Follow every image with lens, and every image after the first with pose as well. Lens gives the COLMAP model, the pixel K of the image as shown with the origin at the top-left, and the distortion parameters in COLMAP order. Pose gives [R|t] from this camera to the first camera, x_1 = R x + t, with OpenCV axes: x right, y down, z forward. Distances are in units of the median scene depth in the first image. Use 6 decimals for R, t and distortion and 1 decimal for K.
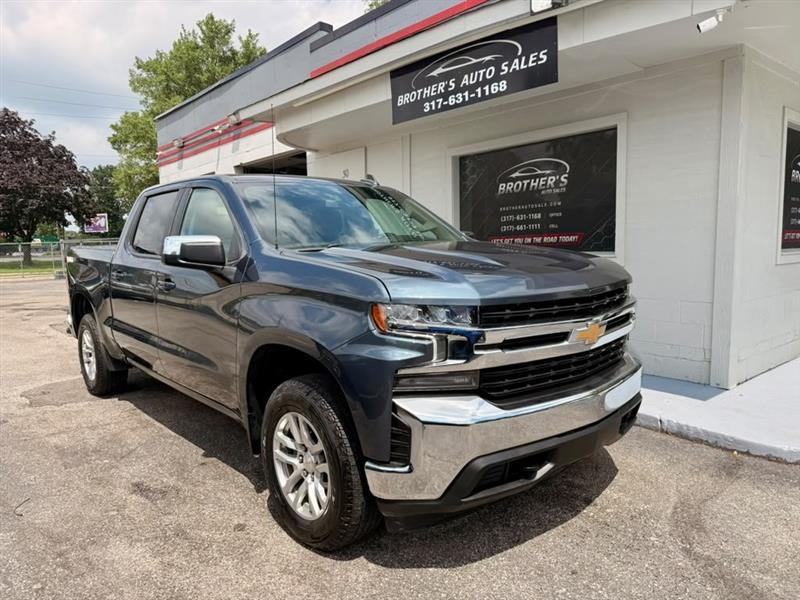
lens RADIAL K [[568.2, 0, 397.5], [0, 568.2, 301.7], [0, 0, 1]] dist [0.036940, -0.046706]
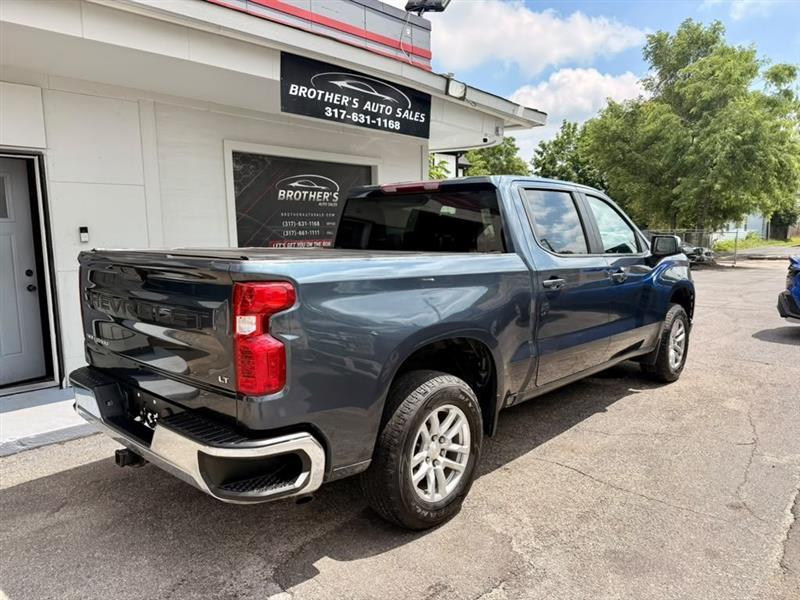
lens RADIAL K [[559.4, 0, 400.0], [0, 559.4, 305.1], [0, 0, 1]] dist [0.080855, -0.109821]
pose [[-0.107645, -0.104997, 0.988629, -1.086800], [0.118316, 0.985988, 0.117599, -0.116389], [-0.987124, 0.129630, -0.093714, 1.114595]]
